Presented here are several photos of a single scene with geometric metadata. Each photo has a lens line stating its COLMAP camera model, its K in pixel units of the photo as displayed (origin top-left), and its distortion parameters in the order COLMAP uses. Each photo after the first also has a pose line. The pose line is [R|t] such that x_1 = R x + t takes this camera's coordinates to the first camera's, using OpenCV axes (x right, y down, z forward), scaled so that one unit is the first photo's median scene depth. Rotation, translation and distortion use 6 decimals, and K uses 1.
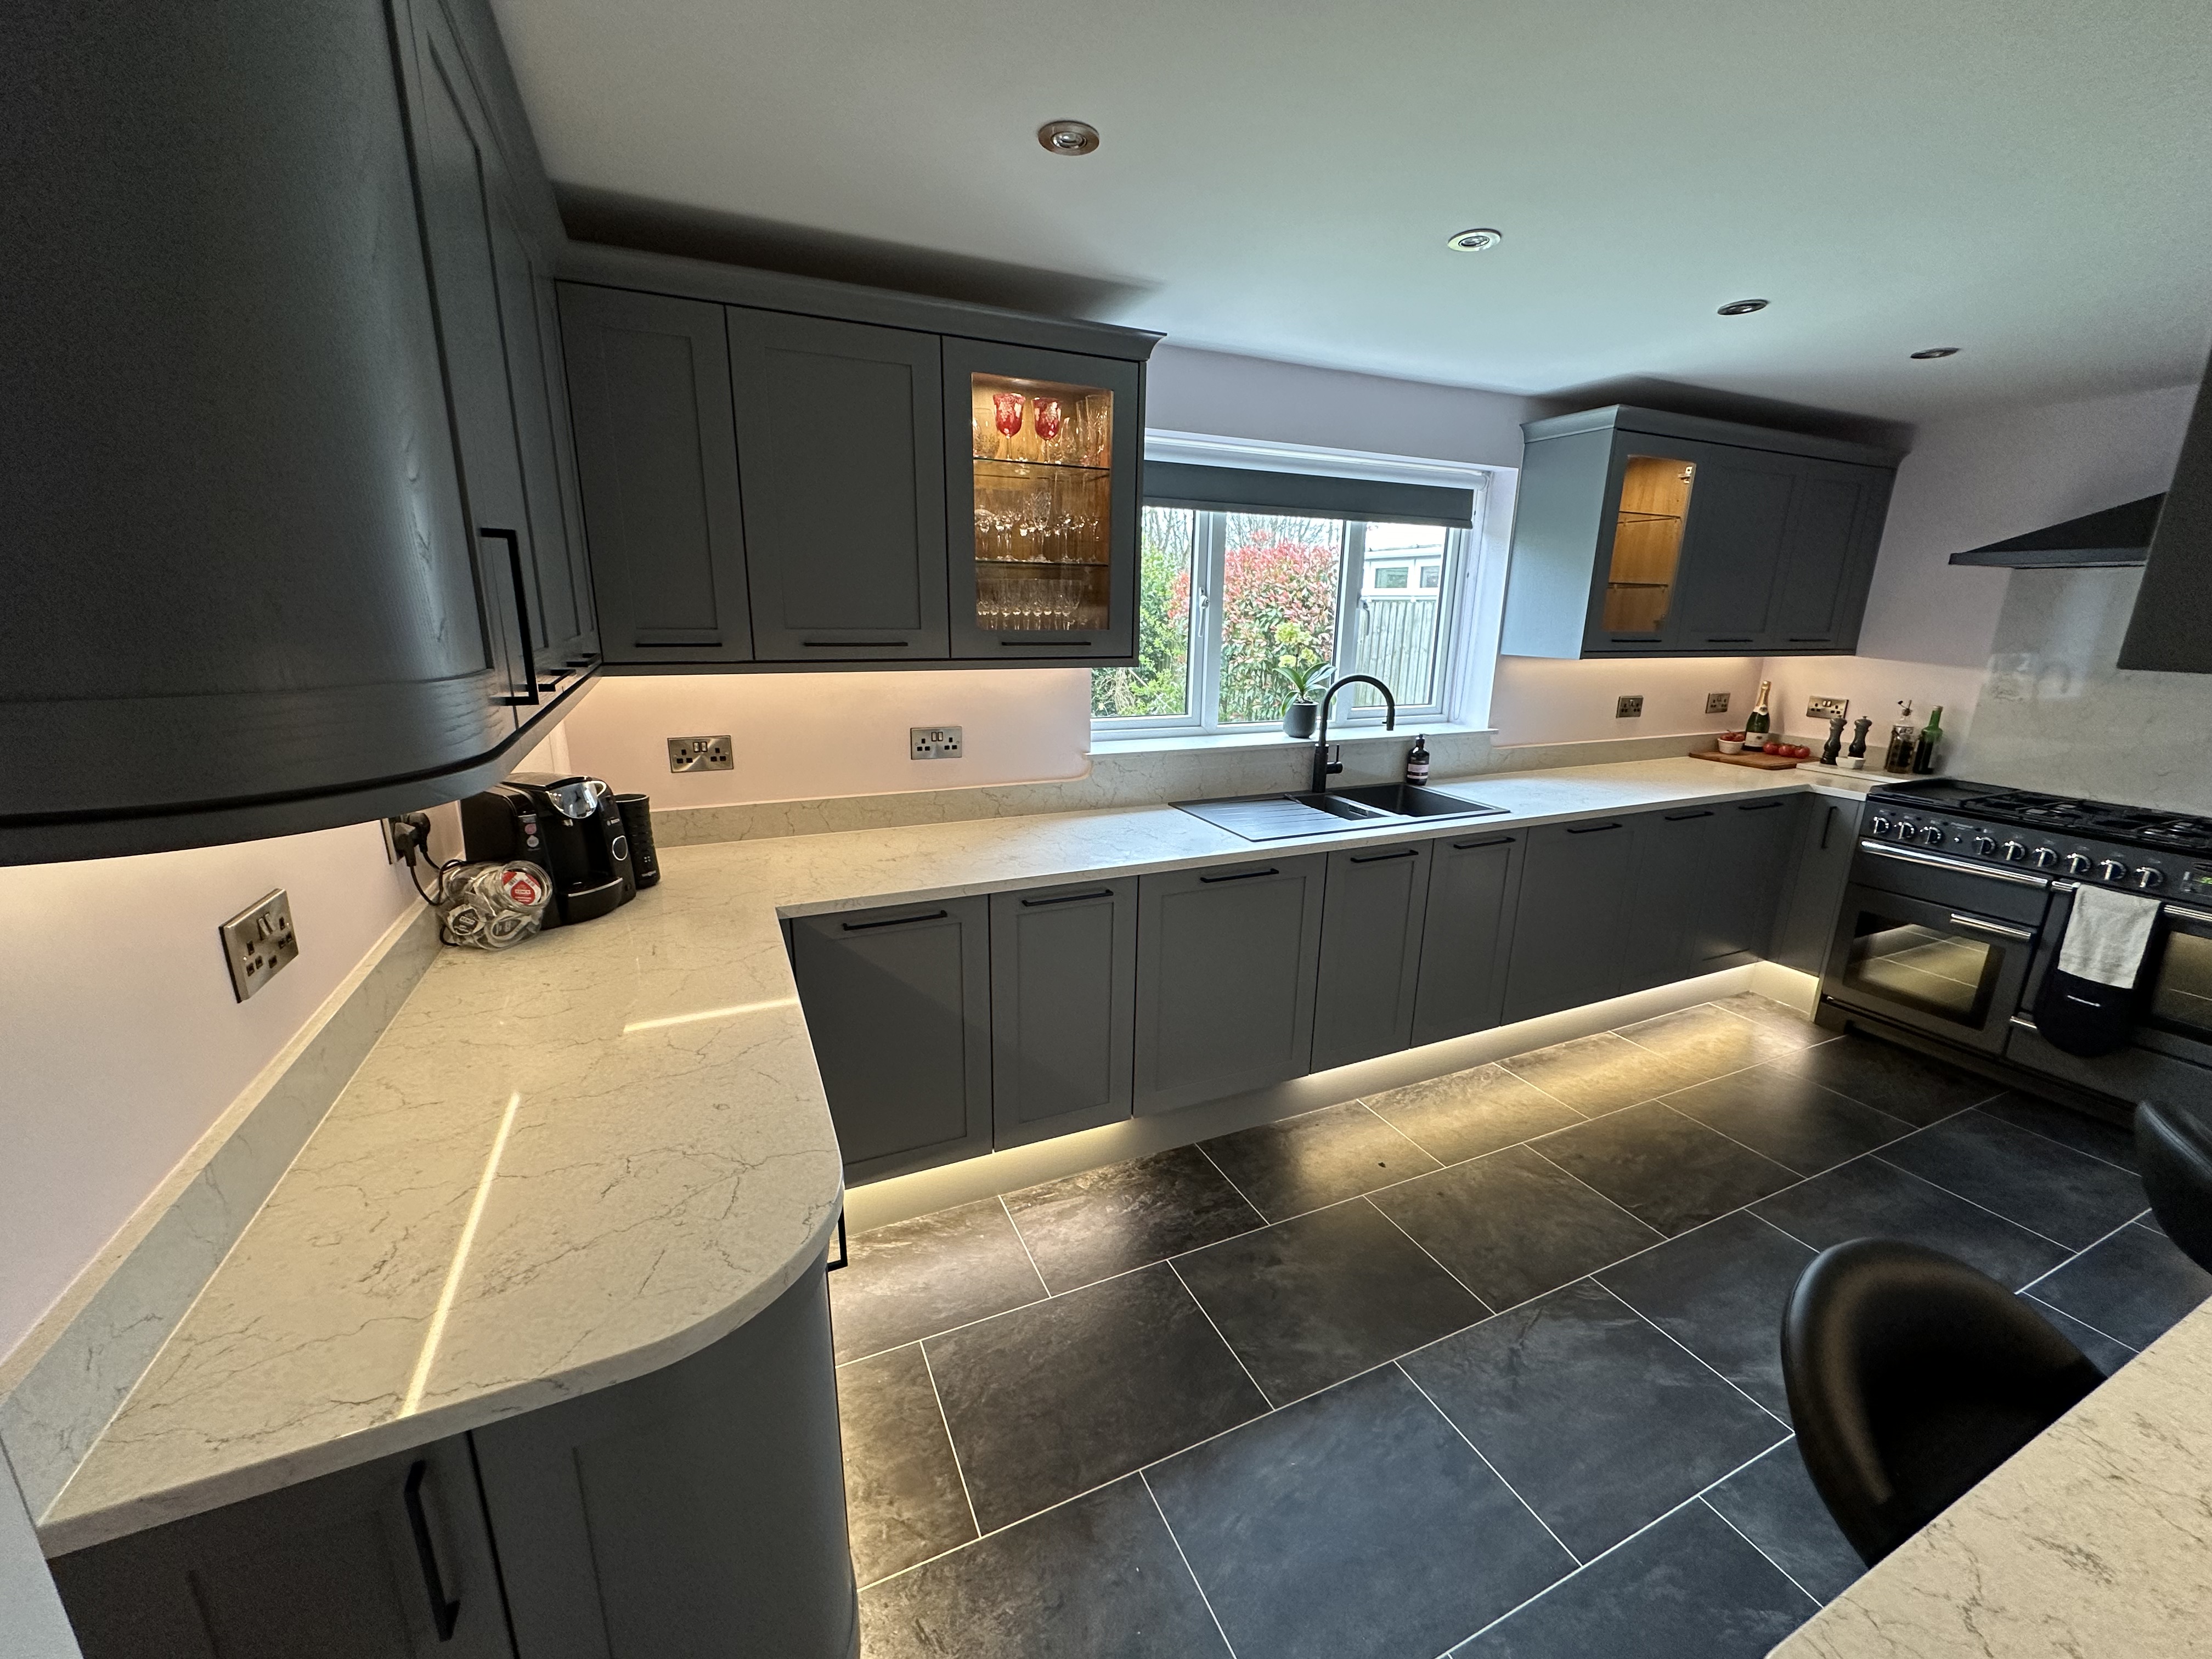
lens RADIAL K [[882.8, 0, 1107.7], [0, 882.8, 833.8], [0, 0, 1]] dist [-0.000029, 0.000768]
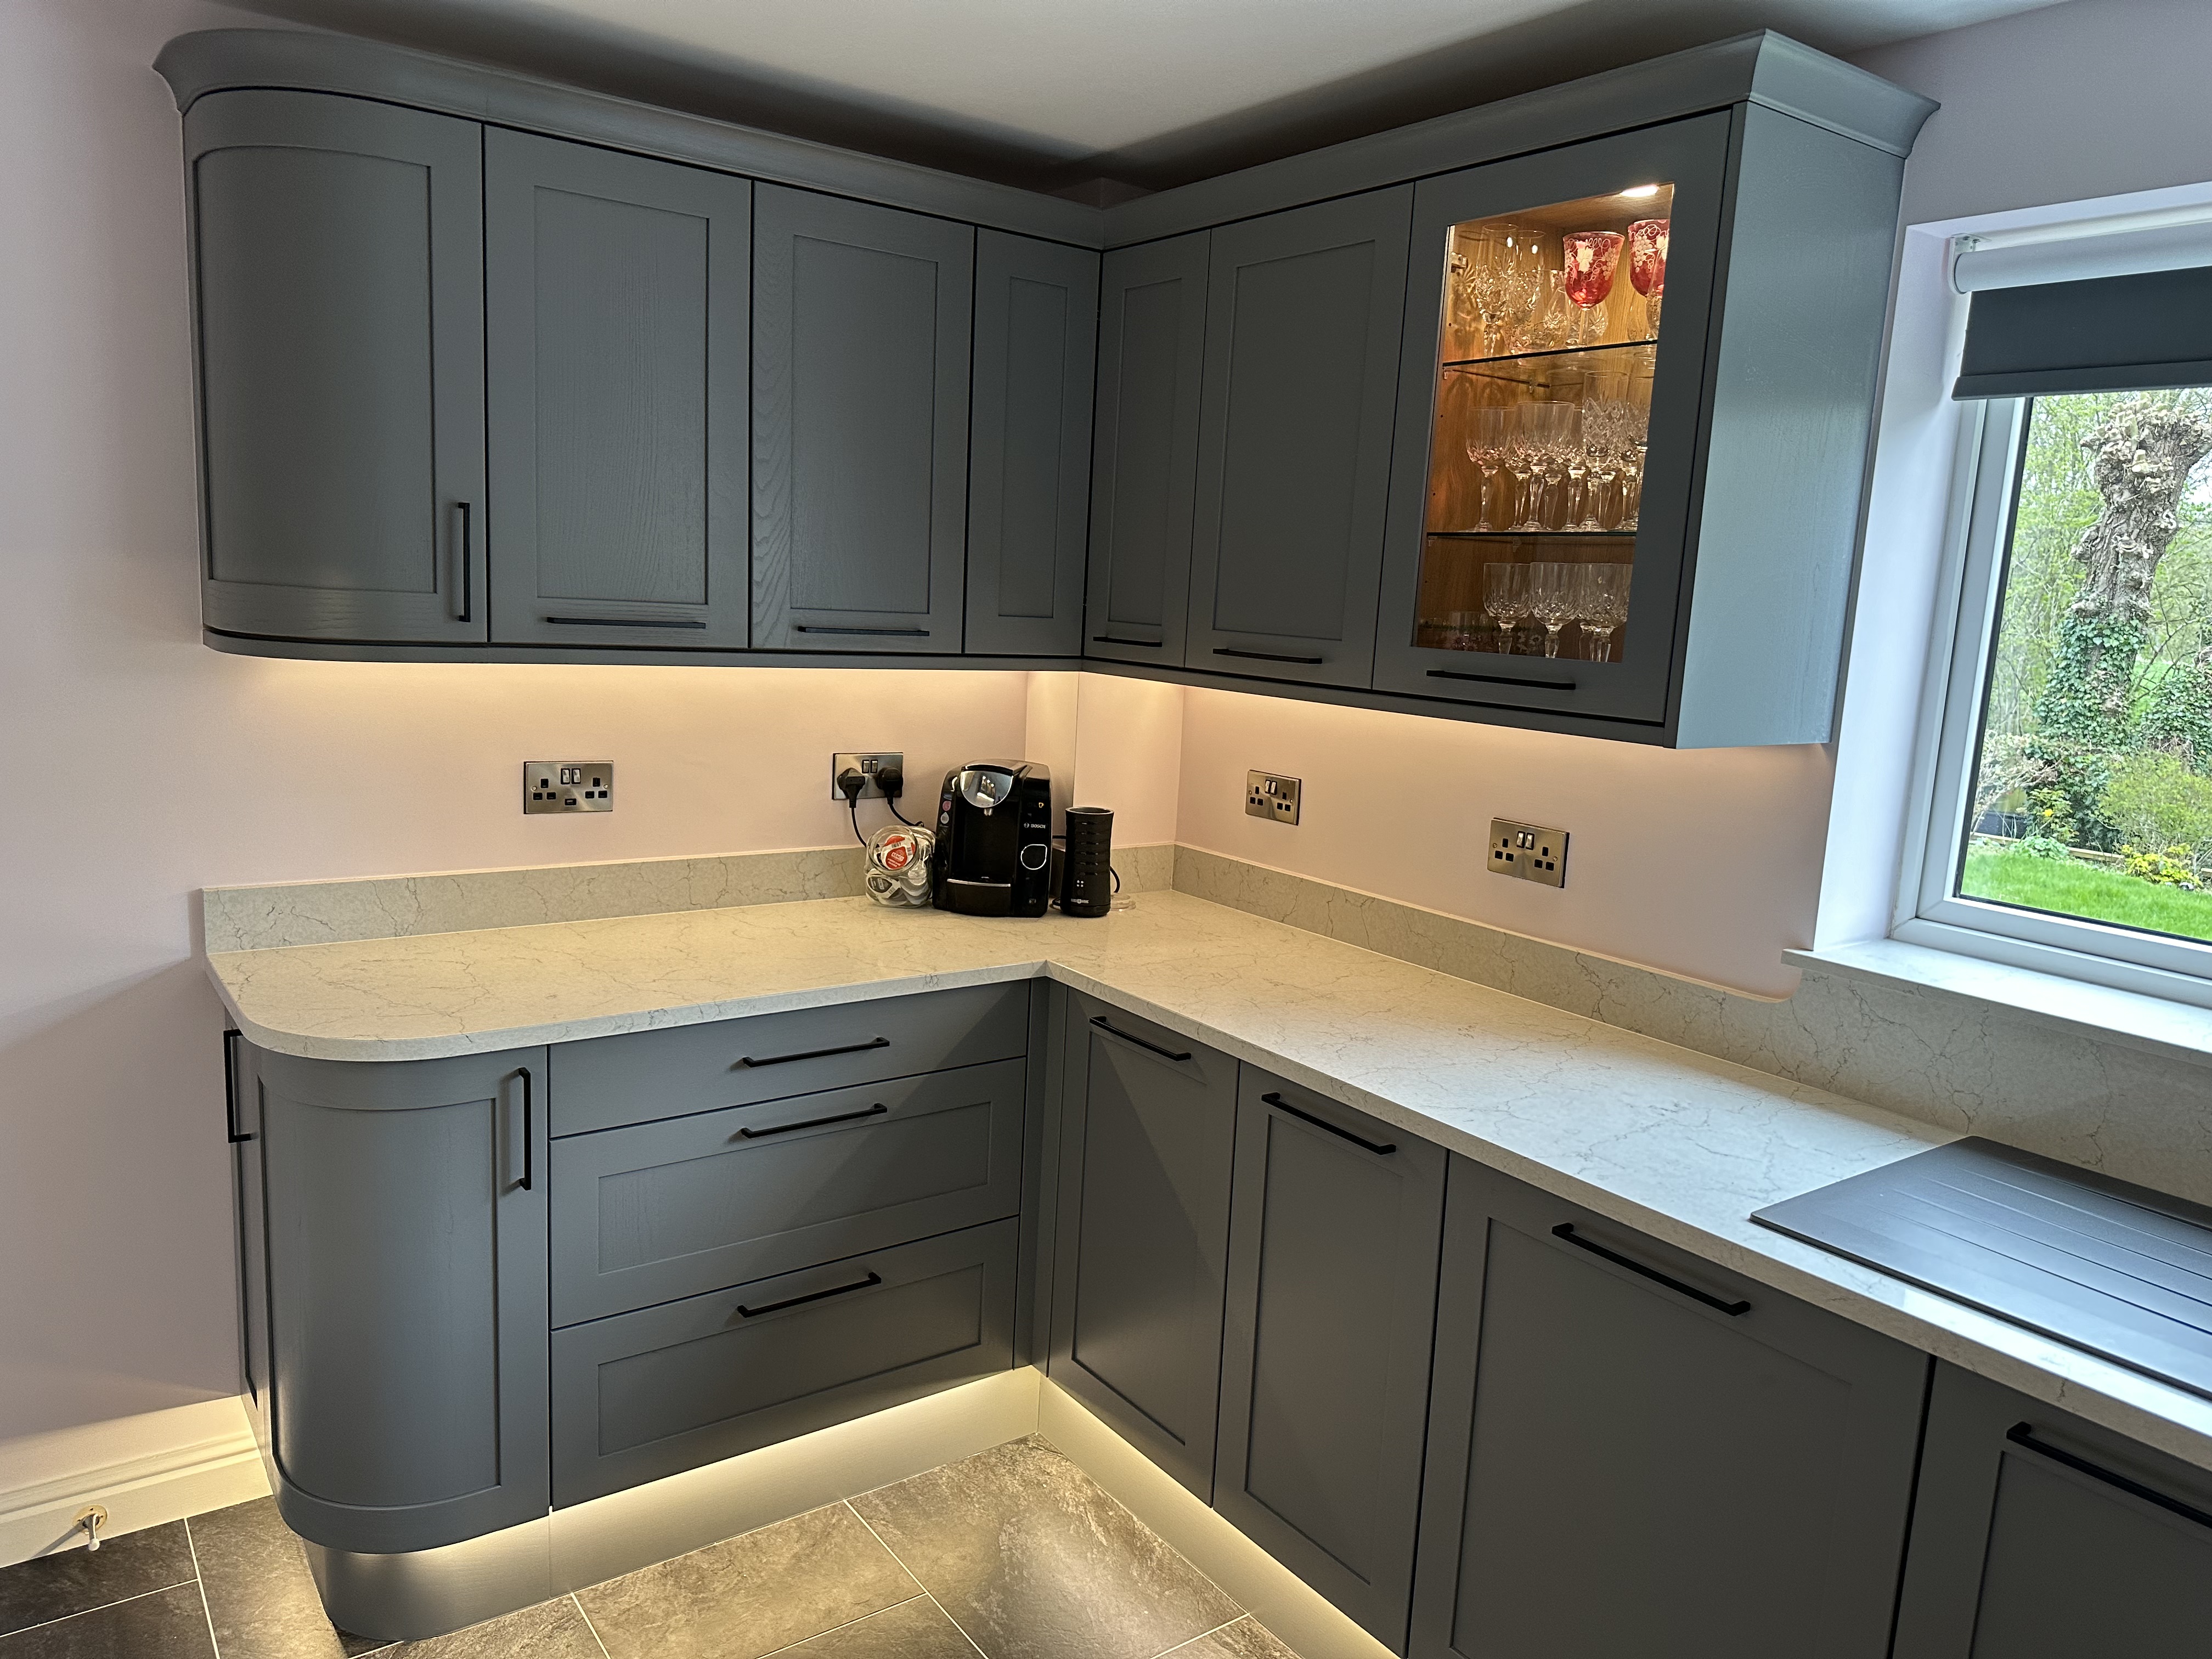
lens RADIAL K [[1555.2, 0, 1111.6], [0, 1555.2, 843.1], [0, 0, 1]] dist [0.090999, -0.130695]
pose [[0.197661, 0.159409, -0.967222, 0.549265], [-0.295904, 0.950365, 0.096160, -0.096014], [0.934543, 0.267198, 0.235020, 0.391555]]
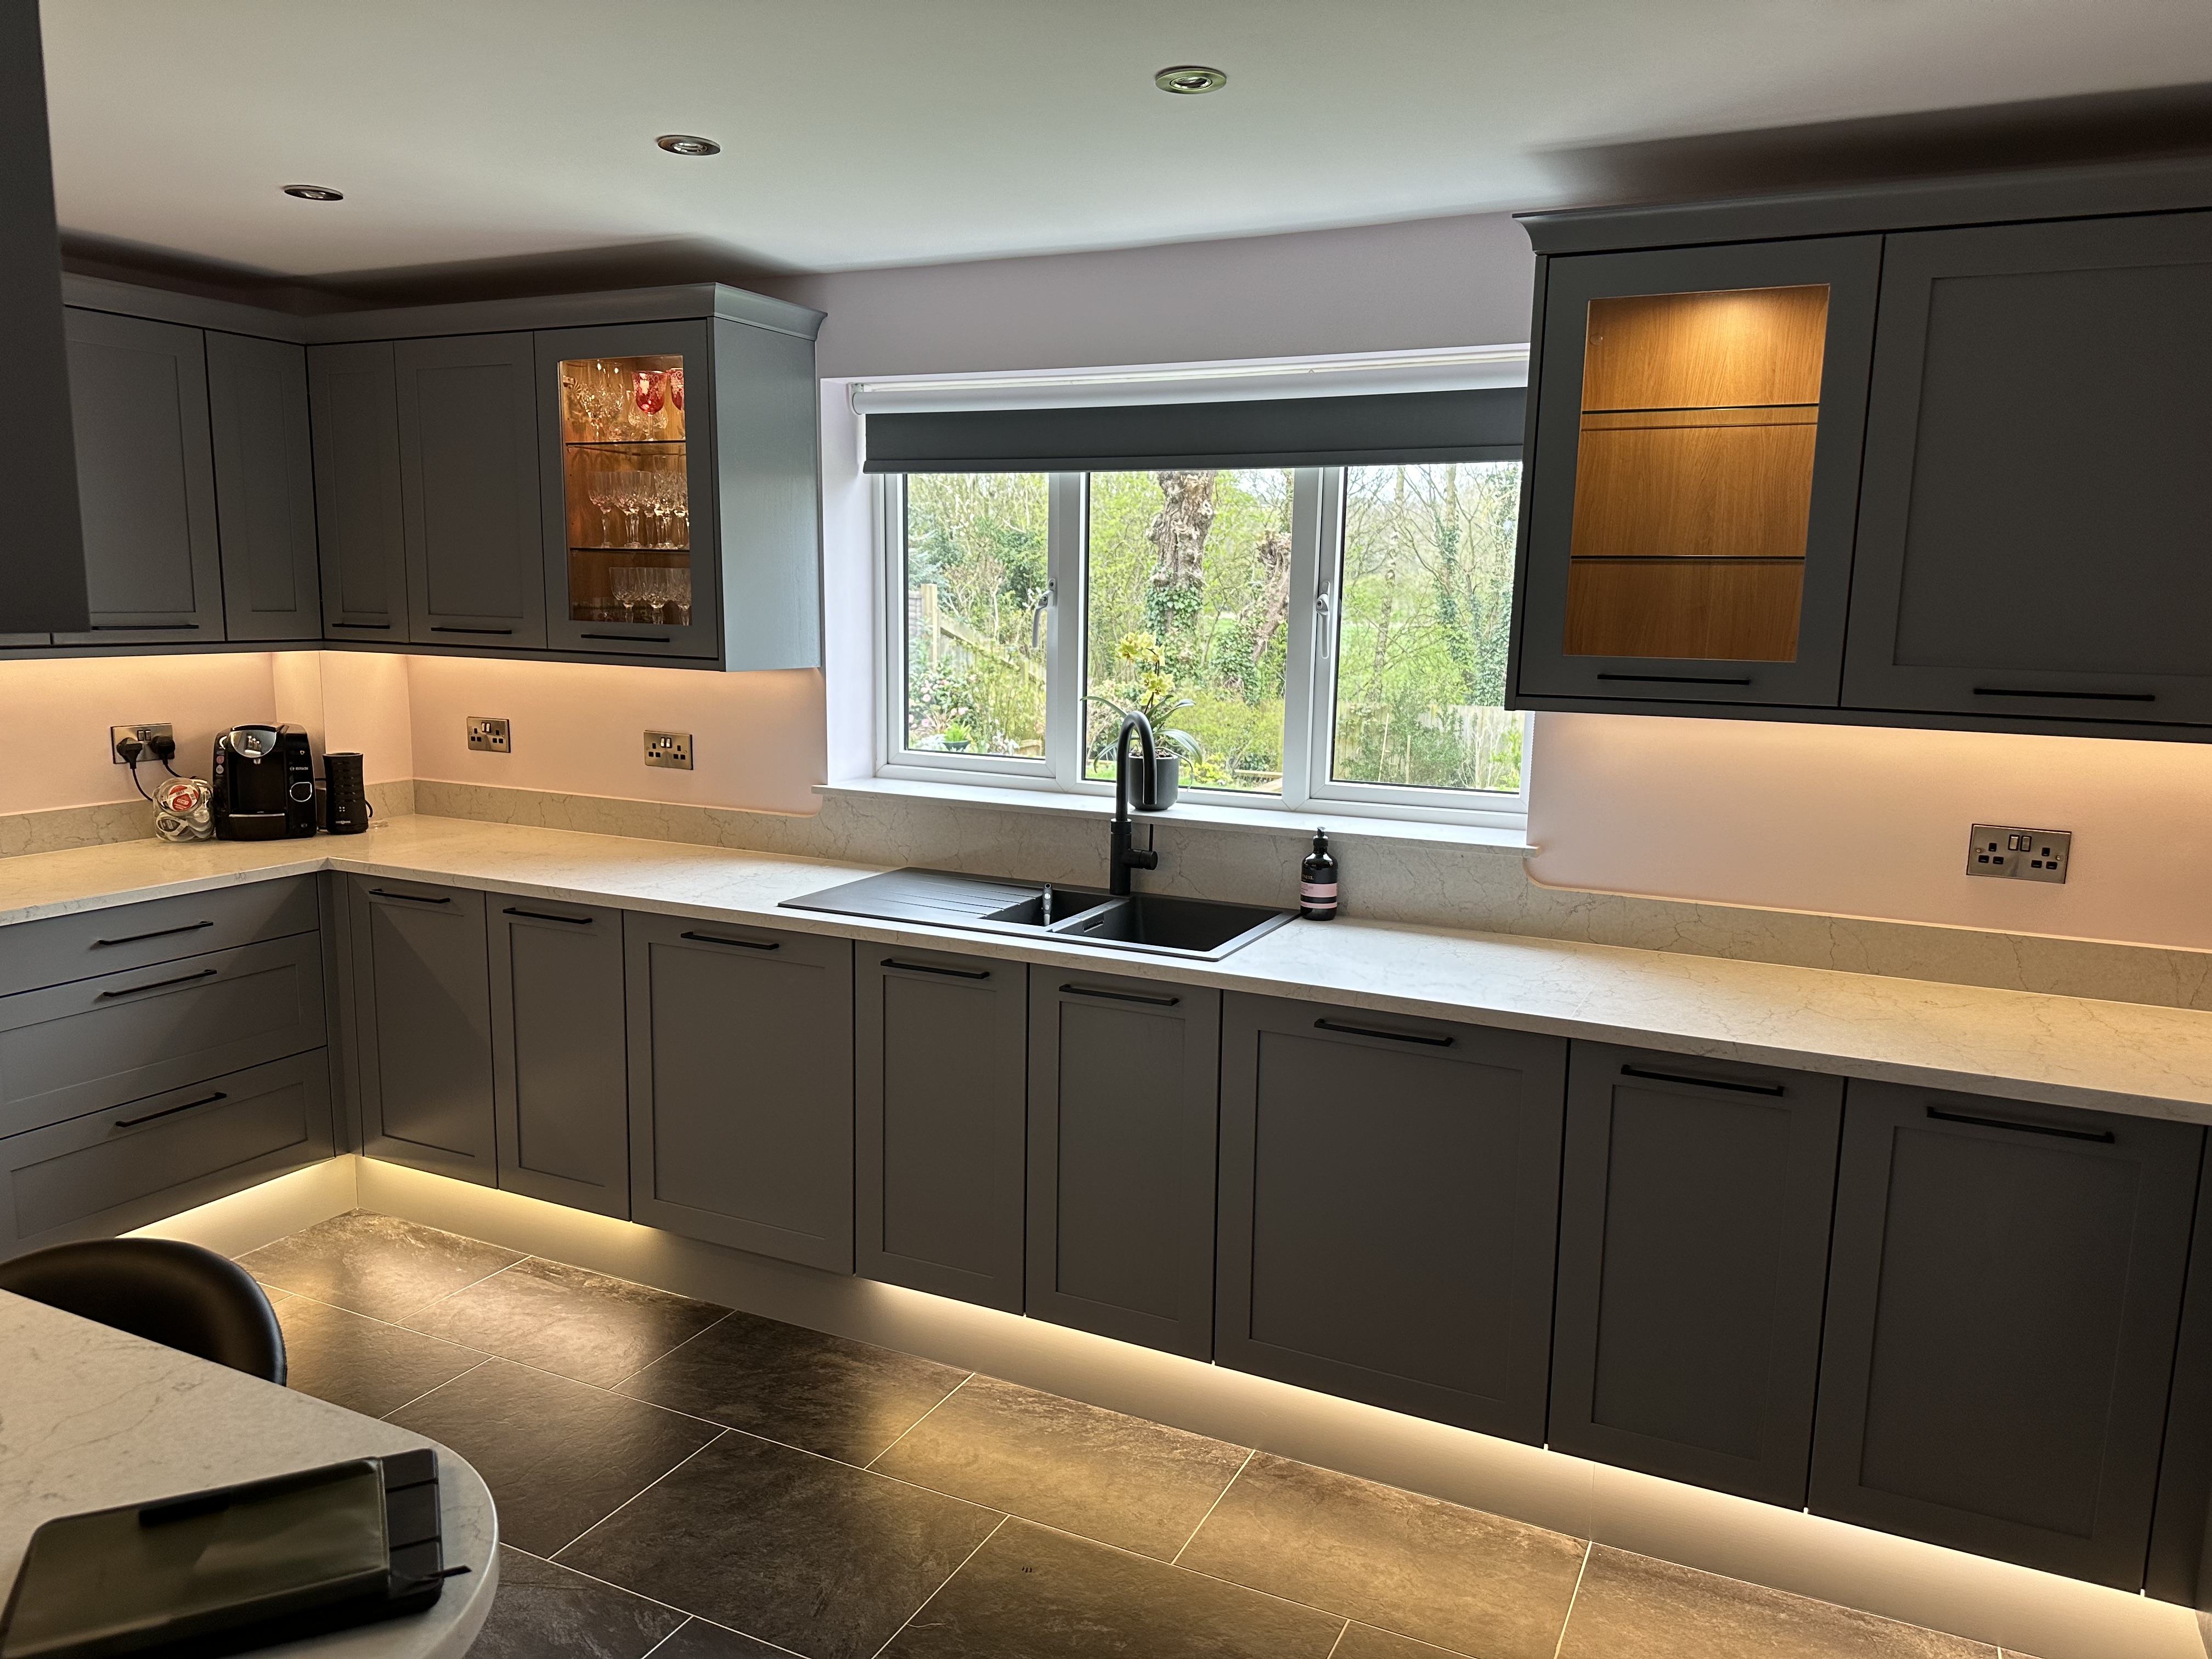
lens RADIAL K [[1555.2, 0, 1111.6], [0, 1555.2, 843.1], [0, 0, 1]] dist [0.090999, -0.130695]
pose [[0.633547, 0.119840, -0.764367, 0.992230], [-0.204733, 0.978683, -0.016252, -0.058690], [0.746125, 0.166787, 0.644577, 0.254581]]
